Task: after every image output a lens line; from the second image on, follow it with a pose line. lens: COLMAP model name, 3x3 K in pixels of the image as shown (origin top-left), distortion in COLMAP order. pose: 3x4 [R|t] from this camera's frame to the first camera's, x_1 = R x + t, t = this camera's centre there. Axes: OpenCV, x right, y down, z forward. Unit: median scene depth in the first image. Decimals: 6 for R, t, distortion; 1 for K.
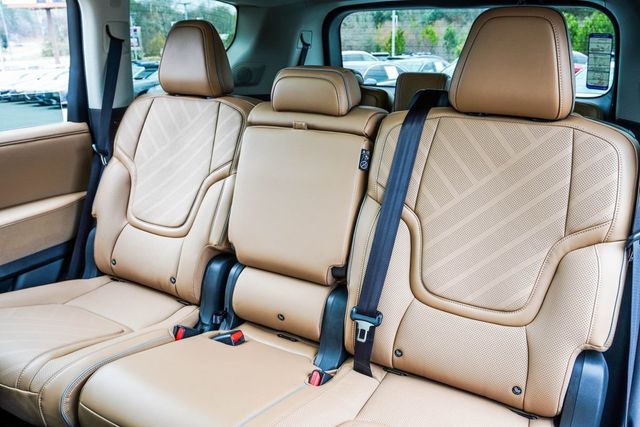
lens RADIAL K [[523.9, 0, 316.1], [0, 523.9, 216.5], [0, 0, 1]] dist [-0.026851, 0.023666]
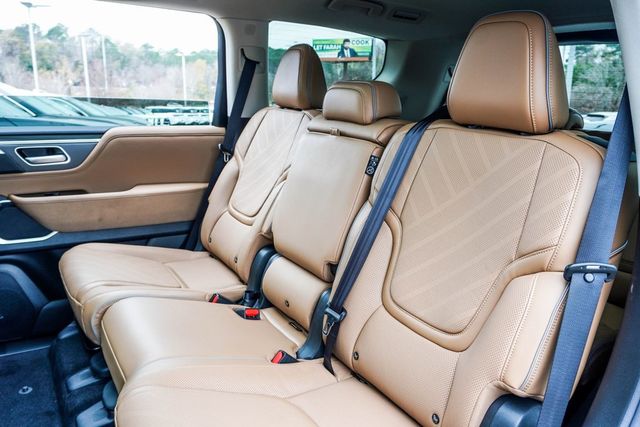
lens RADIAL K [[523.9, 0, 320.0], [0, 523.9, 212.6], [0, 0, 1]] dist [-0.026851, 0.023666]
pose [[0.879525, 0.143755, -0.453620, 0.486097], [-0.189708, 0.980173, -0.057201, 0.061599], [0.436403, 0.136364, 0.889358, 0.047329]]
